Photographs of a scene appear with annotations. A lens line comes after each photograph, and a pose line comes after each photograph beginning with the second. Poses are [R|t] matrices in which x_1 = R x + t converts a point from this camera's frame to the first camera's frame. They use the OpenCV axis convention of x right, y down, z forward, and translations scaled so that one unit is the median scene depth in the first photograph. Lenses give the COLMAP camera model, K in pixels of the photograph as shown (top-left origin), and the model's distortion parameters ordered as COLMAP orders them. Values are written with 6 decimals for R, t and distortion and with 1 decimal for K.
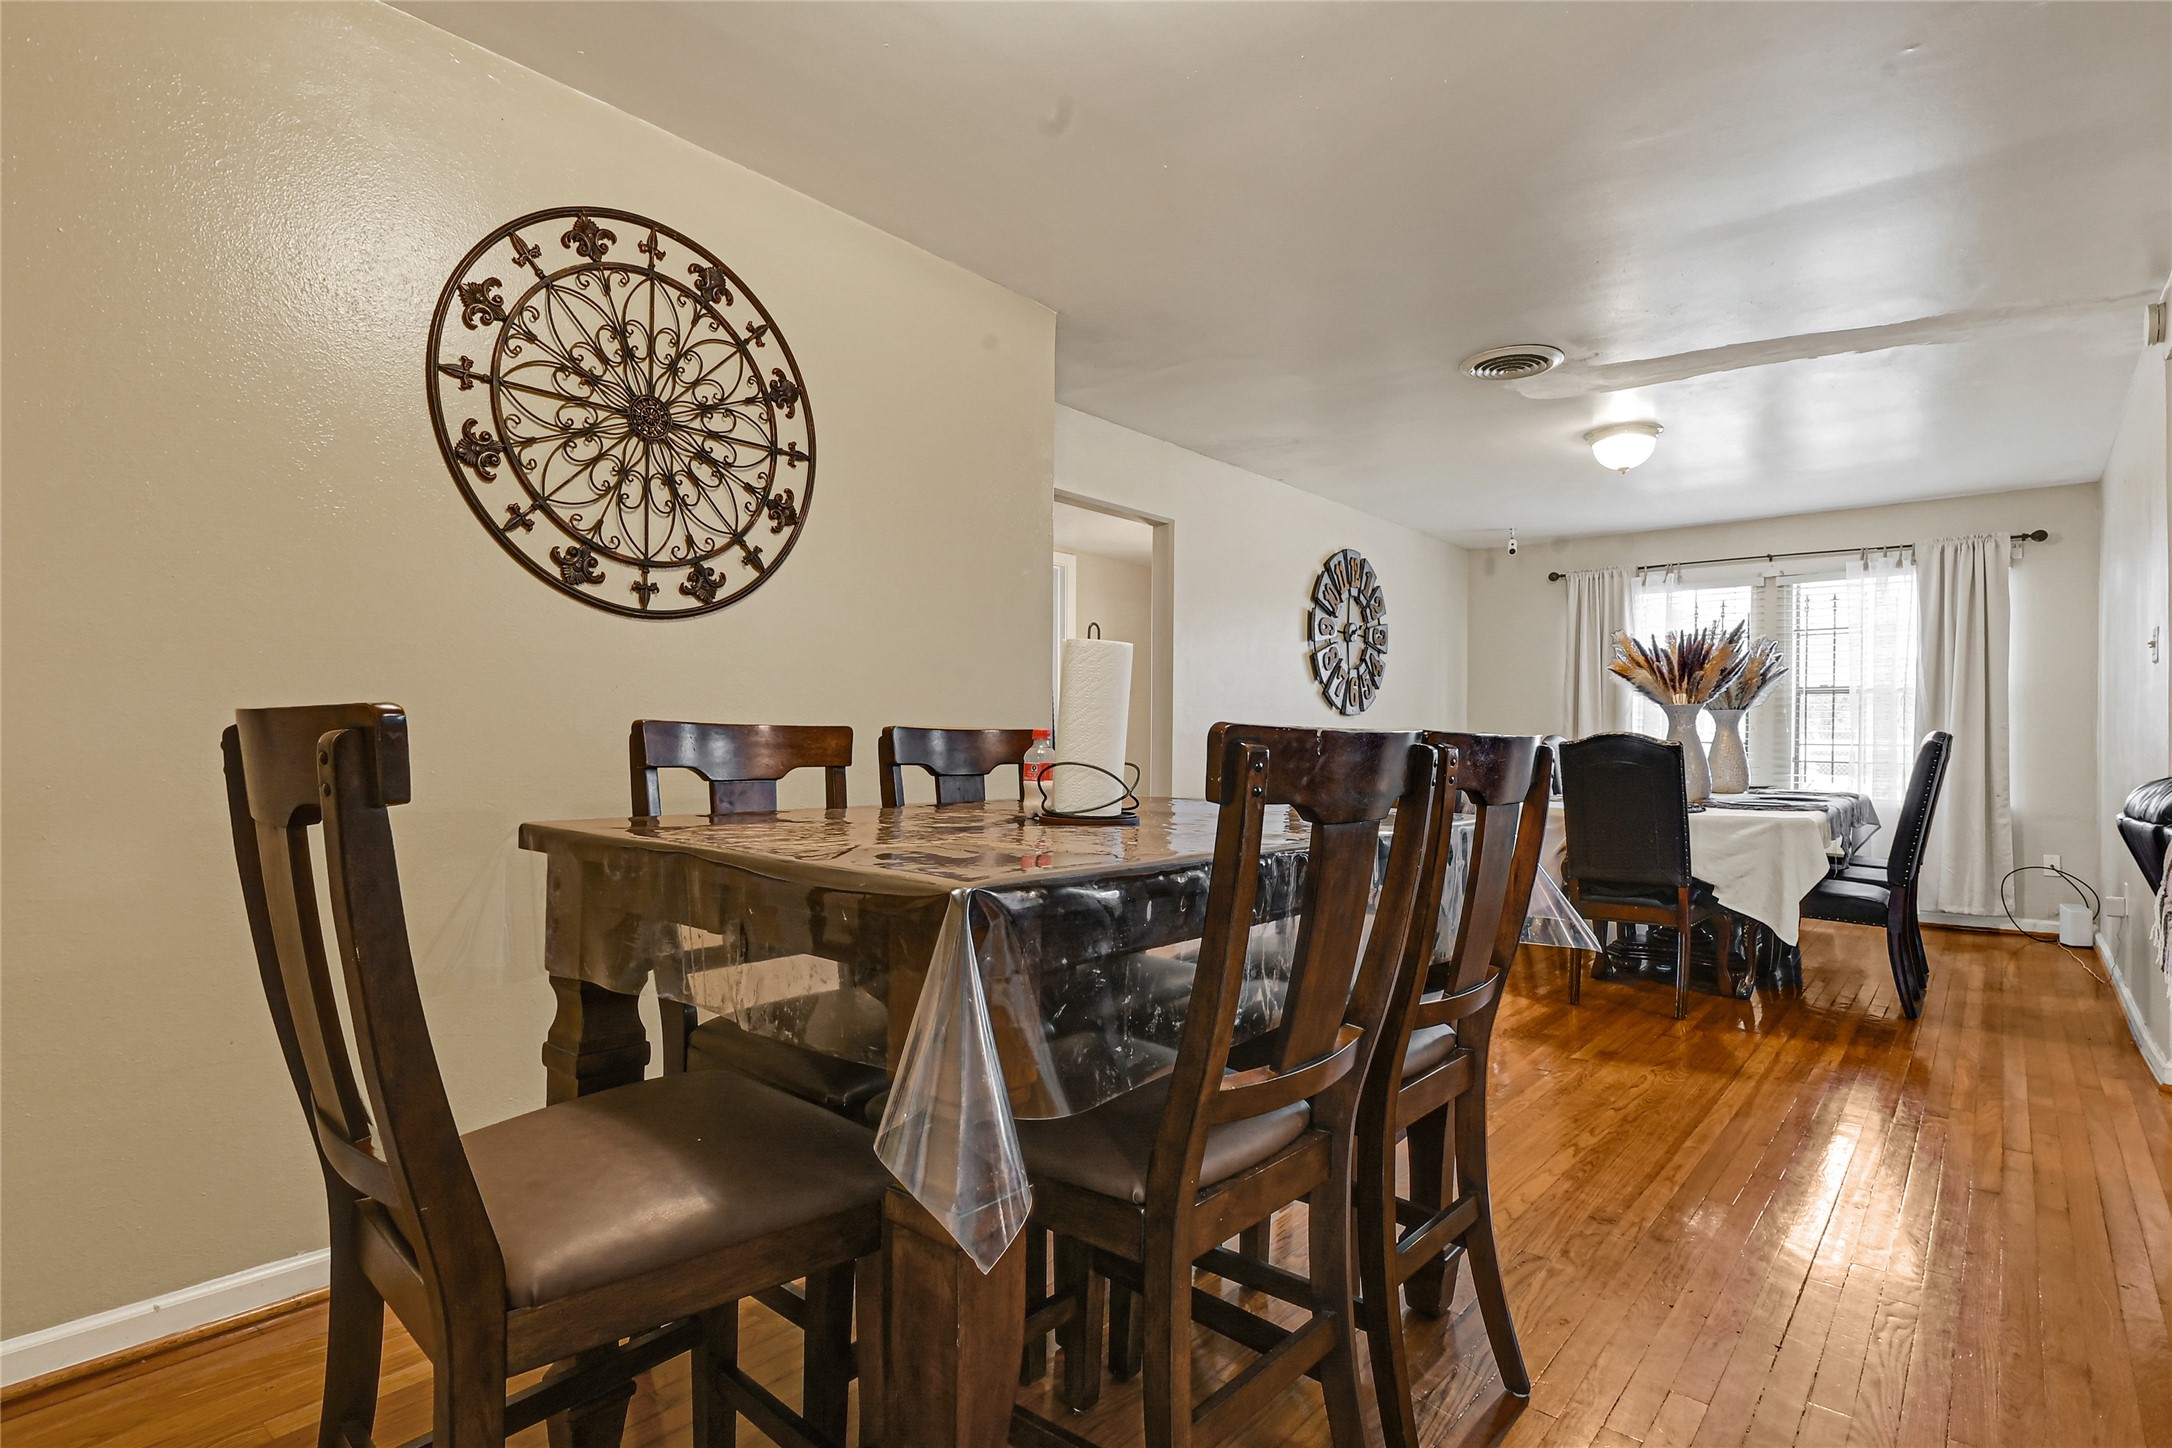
lens RADIAL K [[1093.6, 0, 1086.0], [0, 1093.6, 724.0], [0, 0, 1]] dist [-0.000243, -0.000077]
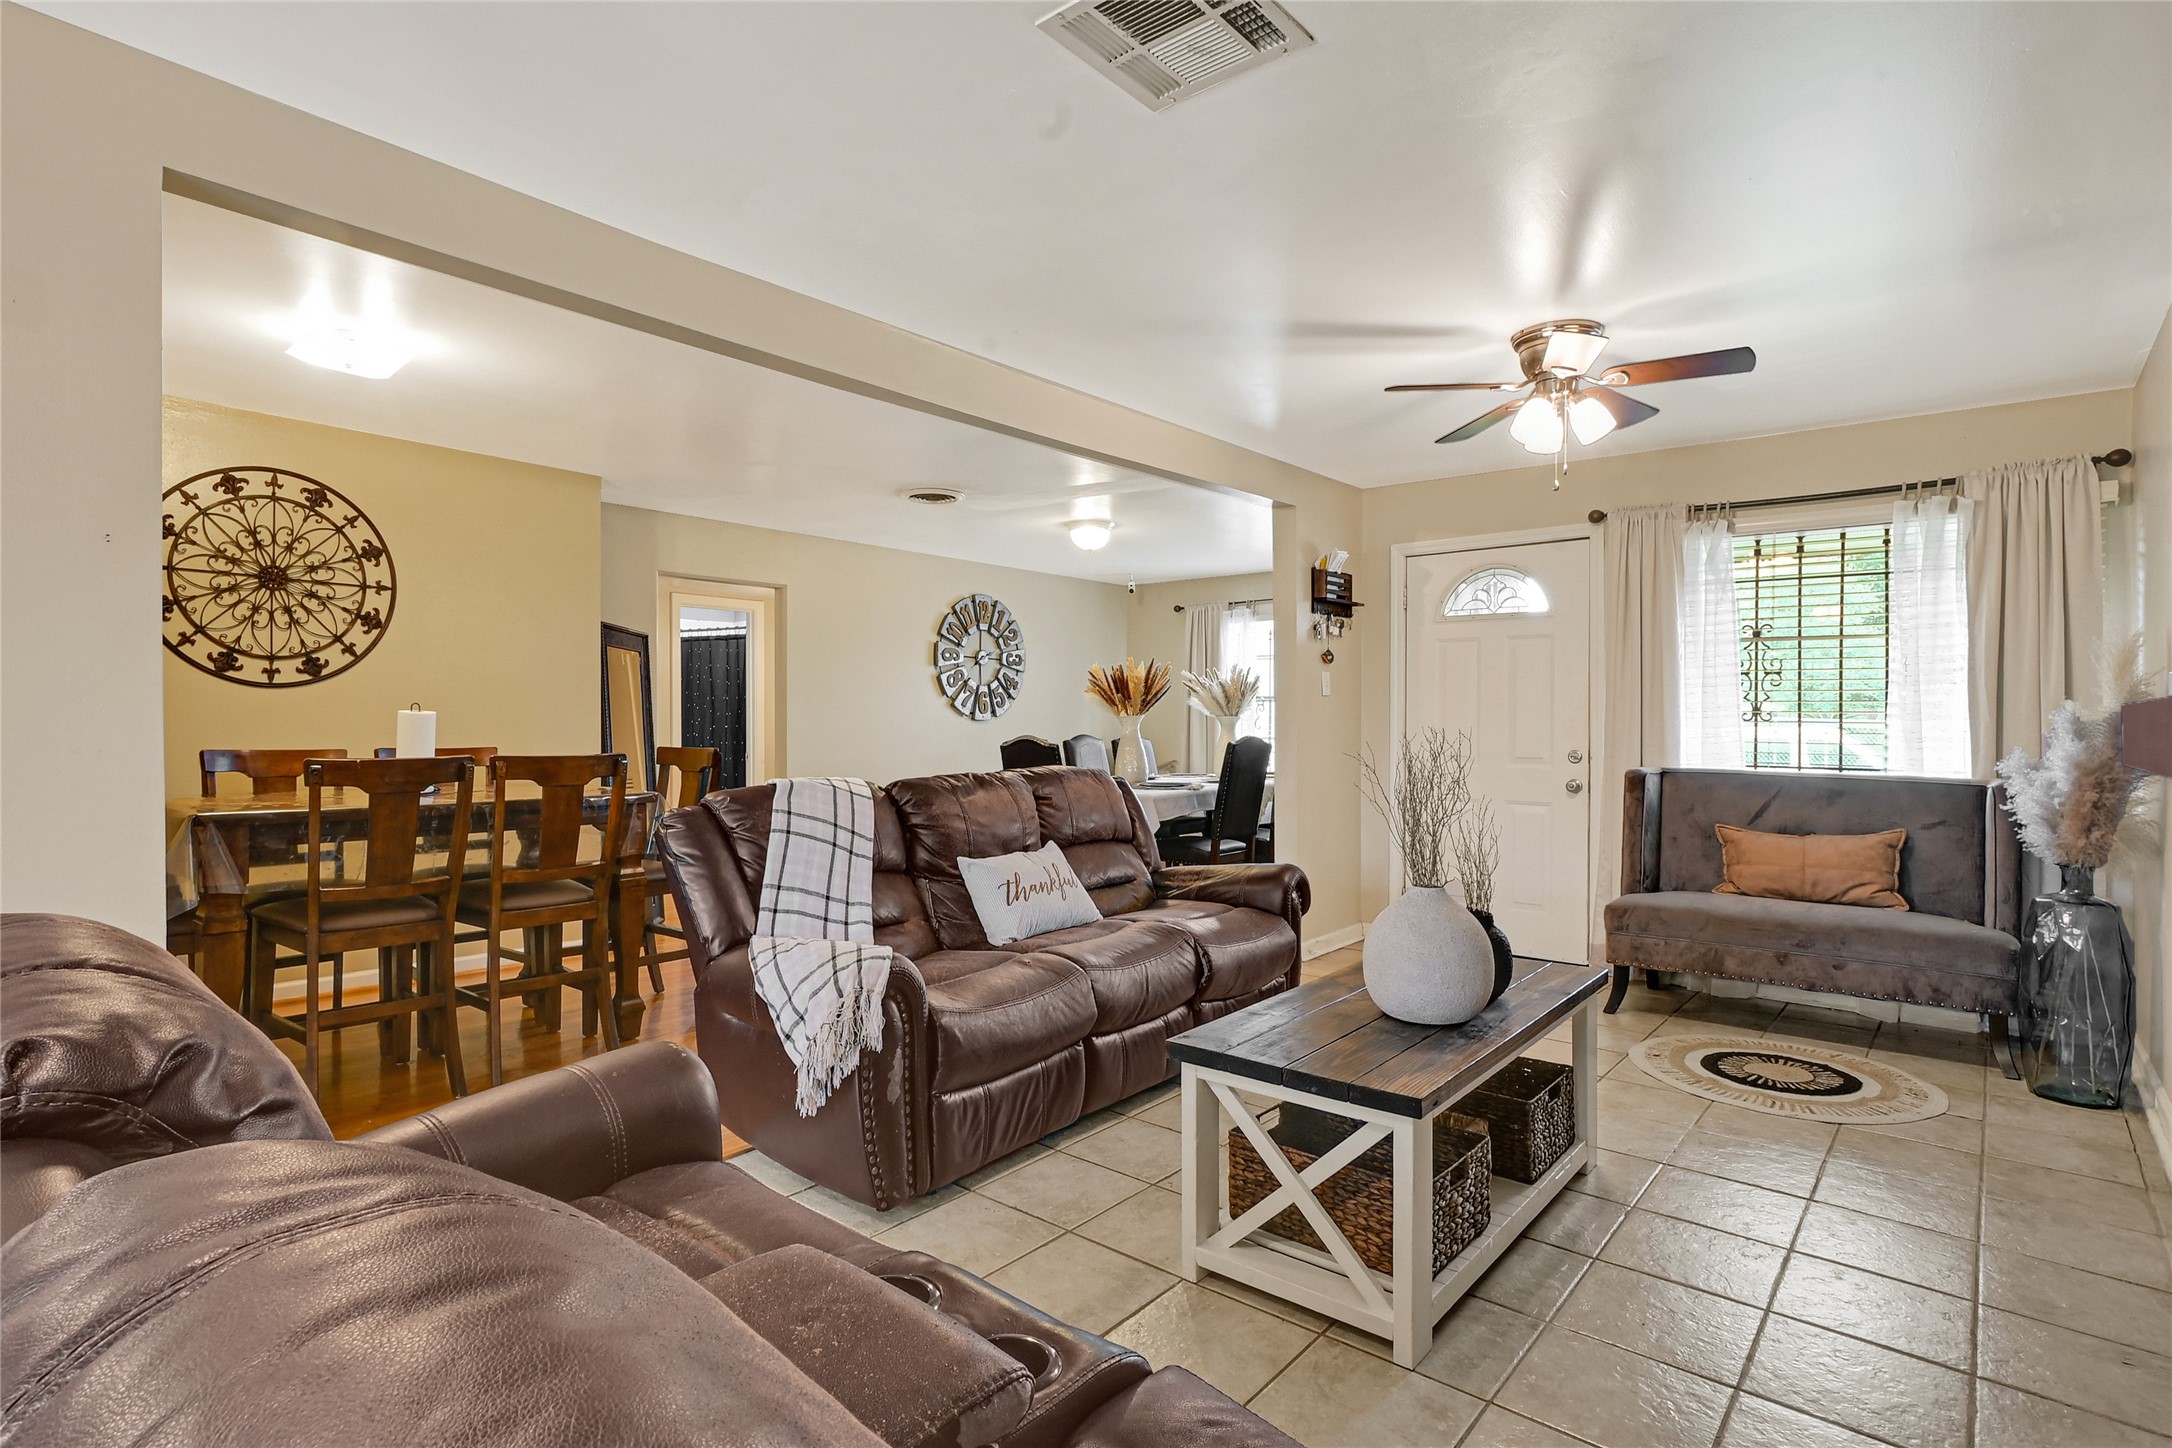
lens RADIAL K [[1084.8, 0, 1080.7], [0, 1084.8, 711.6], [0, 0, 1]] dist [0.000703, 0.000048]
pose [[0.999966, -0.007535, 0.003240, 0.853116], [0.007533, 0.999971, 0.000677, -0.044315], [-0.003245, -0.000653, 0.999995, -0.735490]]
